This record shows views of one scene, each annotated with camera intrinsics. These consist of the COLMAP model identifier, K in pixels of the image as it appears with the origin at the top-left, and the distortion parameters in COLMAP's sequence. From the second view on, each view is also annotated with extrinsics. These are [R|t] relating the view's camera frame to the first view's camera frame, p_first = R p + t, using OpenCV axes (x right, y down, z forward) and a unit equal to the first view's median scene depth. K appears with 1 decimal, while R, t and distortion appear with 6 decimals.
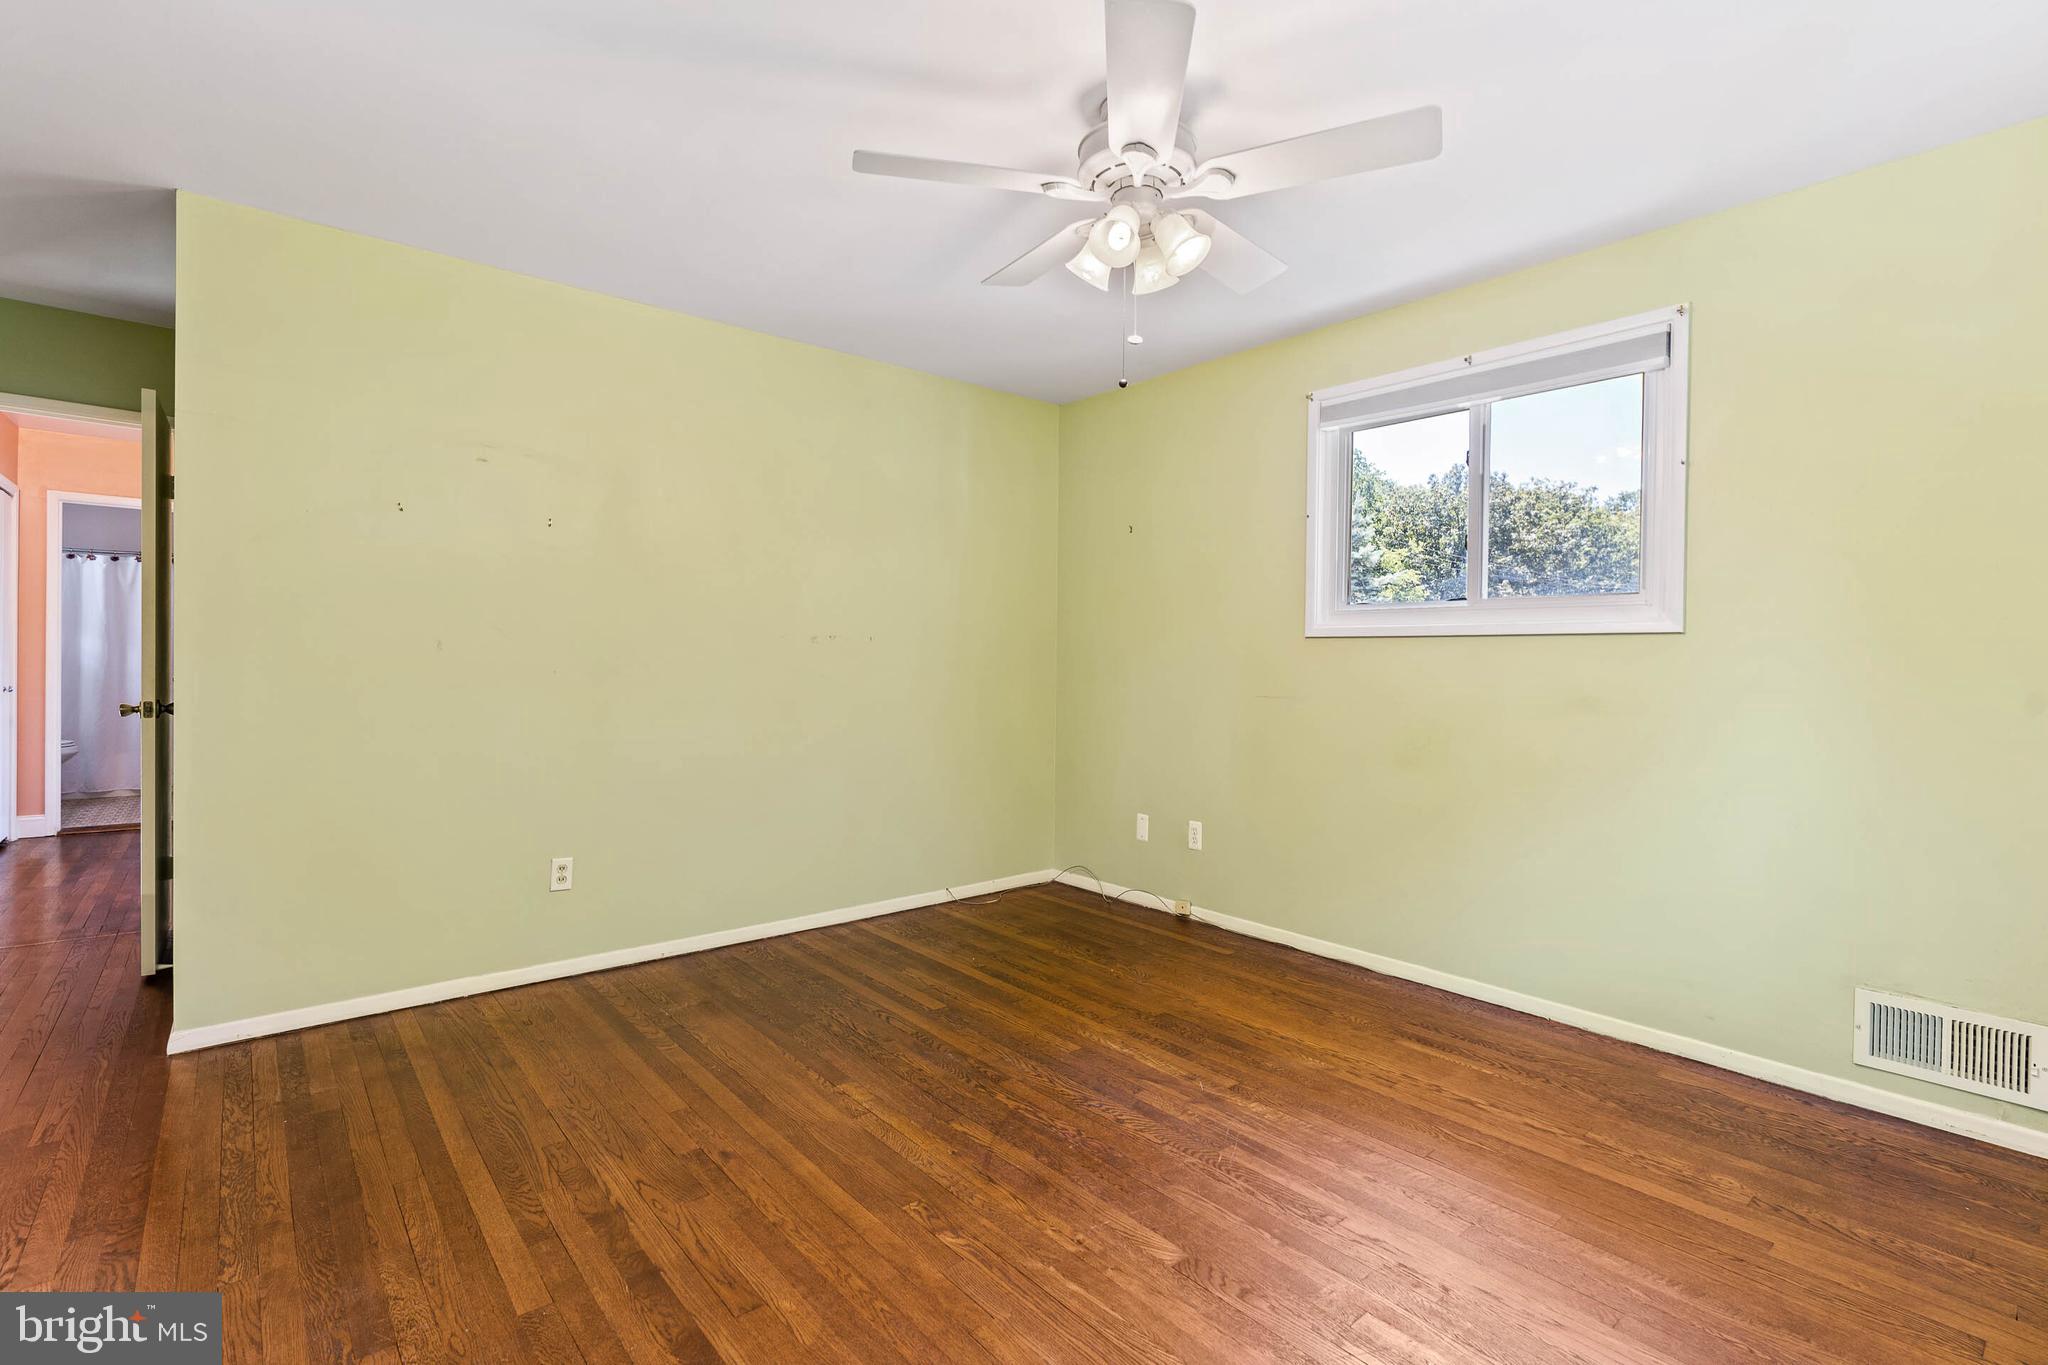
lens RADIAL K [[950.7, 0, 1002.6], [0, 950.7, 665.0], [0, 0, 1]] dist [-0.004788, 0.001347]
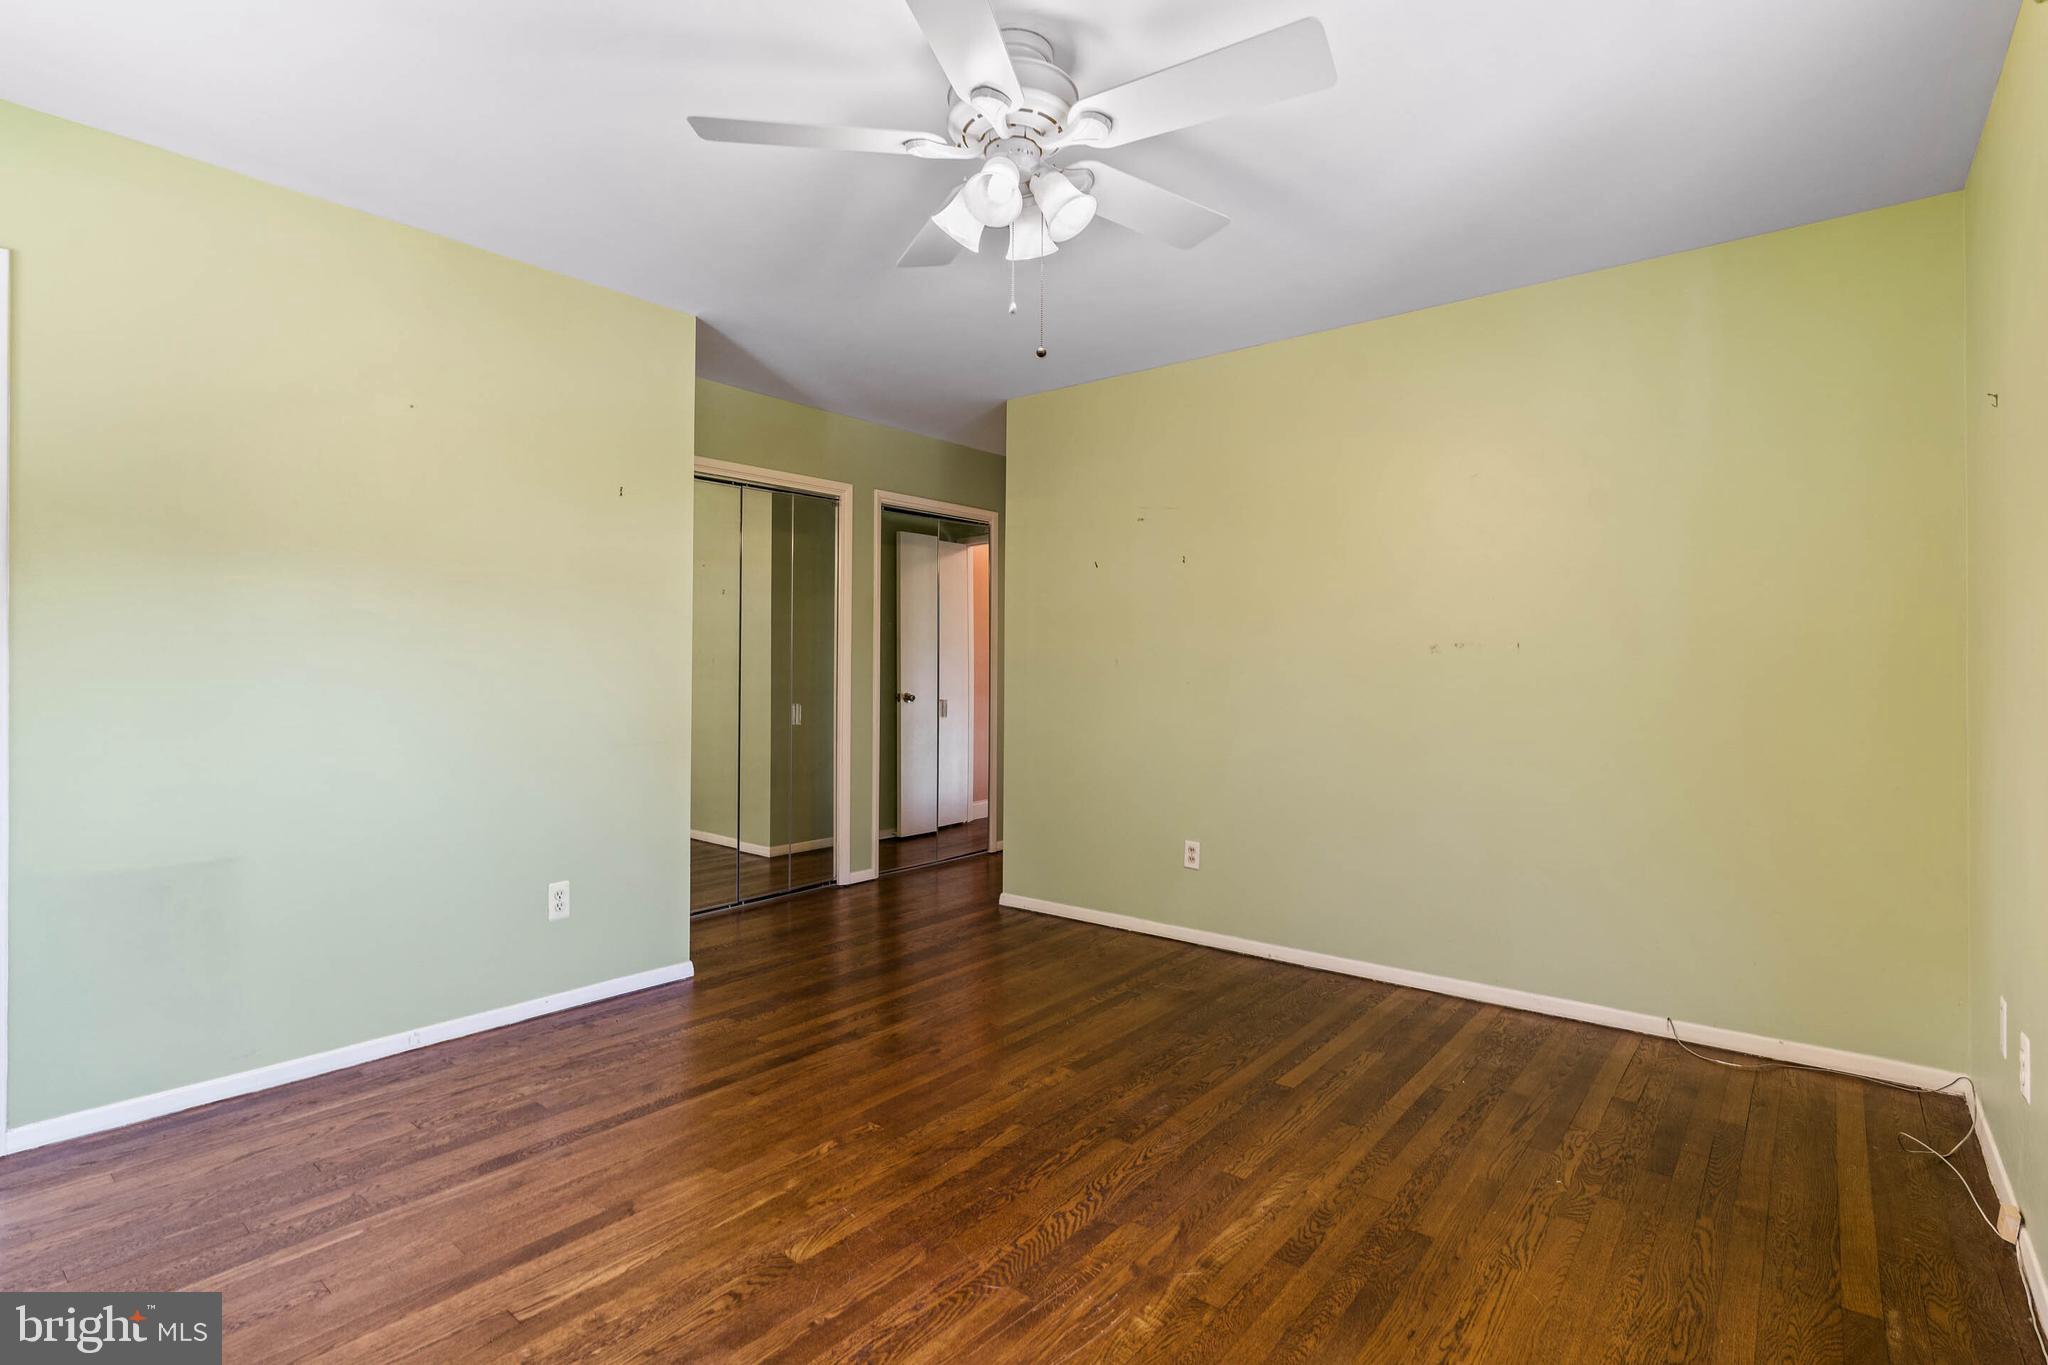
lens RADIAL K [[950.7, 0, 1004.8], [0, 950.7, 688.4], [0, 0, 1]] dist [-0.004788, 0.001347]
pose [[0.184892, 0.006728, -0.982736, 0.708286], [-0.006099, 0.999965, 0.005699, 0.008440], [0.982740, 0.004940, 0.184926, 0.602589]]
